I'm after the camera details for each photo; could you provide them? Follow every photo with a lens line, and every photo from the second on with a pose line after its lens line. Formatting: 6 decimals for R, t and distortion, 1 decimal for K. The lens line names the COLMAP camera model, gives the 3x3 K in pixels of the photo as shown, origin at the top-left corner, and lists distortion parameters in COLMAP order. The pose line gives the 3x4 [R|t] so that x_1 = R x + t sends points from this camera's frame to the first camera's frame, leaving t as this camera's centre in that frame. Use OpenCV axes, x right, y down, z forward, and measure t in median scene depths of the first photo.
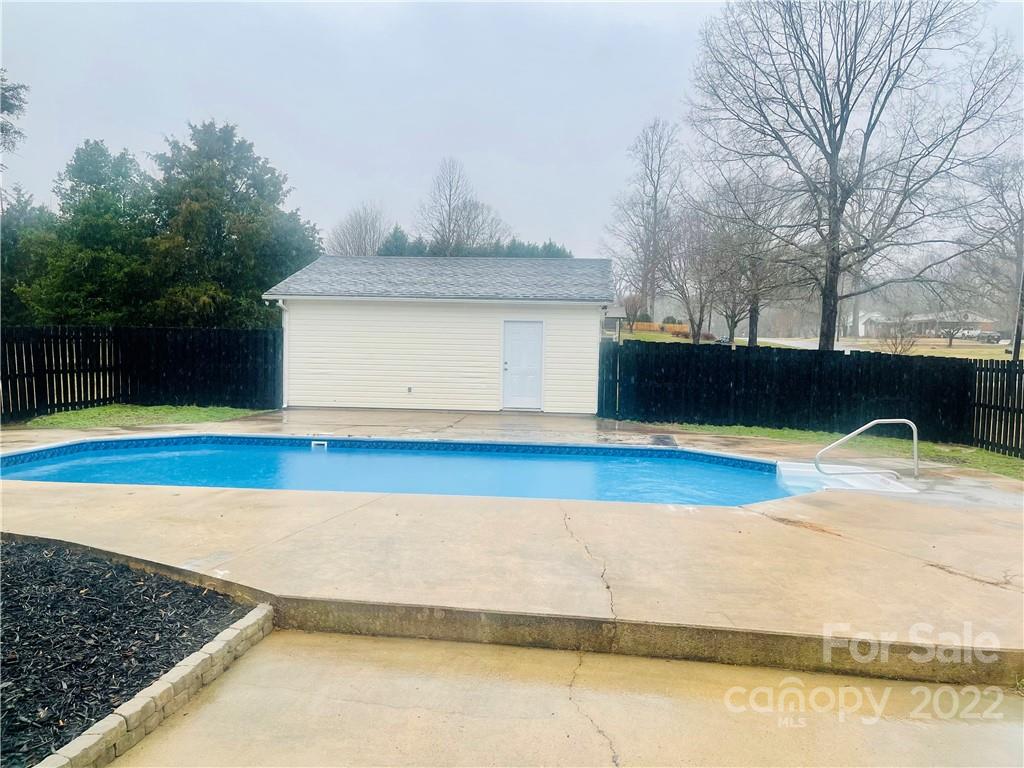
lens RADIAL K [[772.2, 0, 510.1], [0, 772.2, 383.1], [0, 0, 1]] dist [0.051421, -0.051888]
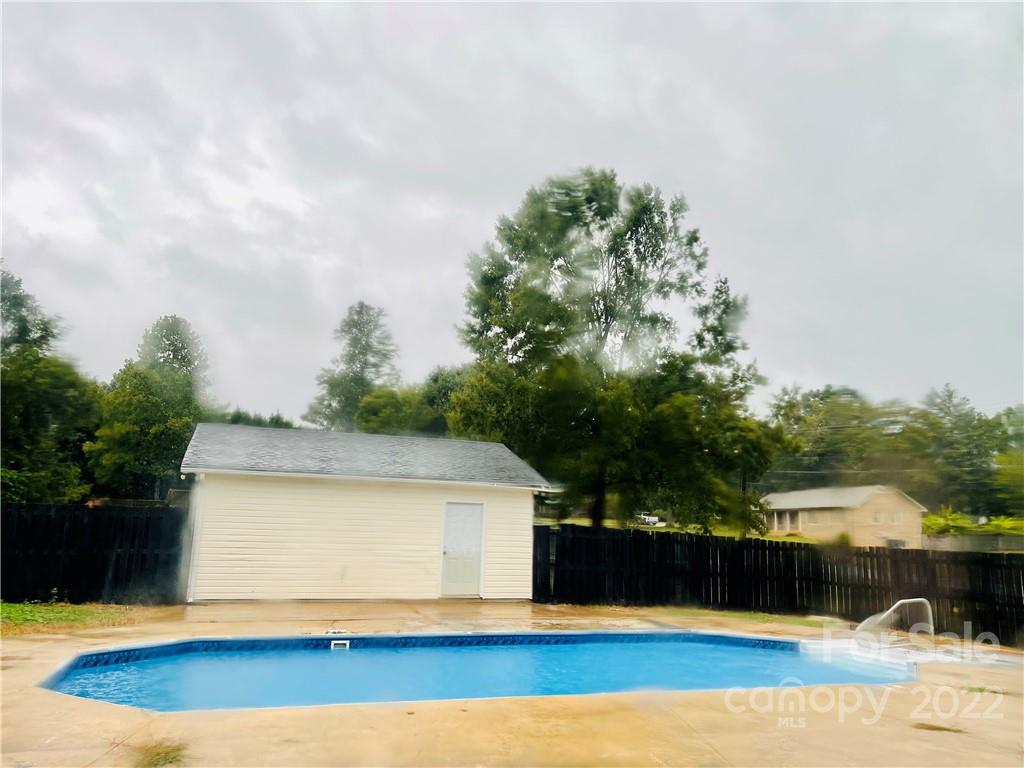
lens RADIAL K [[772.2, 0, 512.2], [0, 772.2, 382.9], [0, 0, 1]] dist [0.051421, -0.051888]
pose [[0.911298, 0.084236, 0.403039, -0.340171], [0.008979, 0.974551, -0.223986, -0.007793], [-0.411650, 0.207737, 0.887350, 0.060029]]
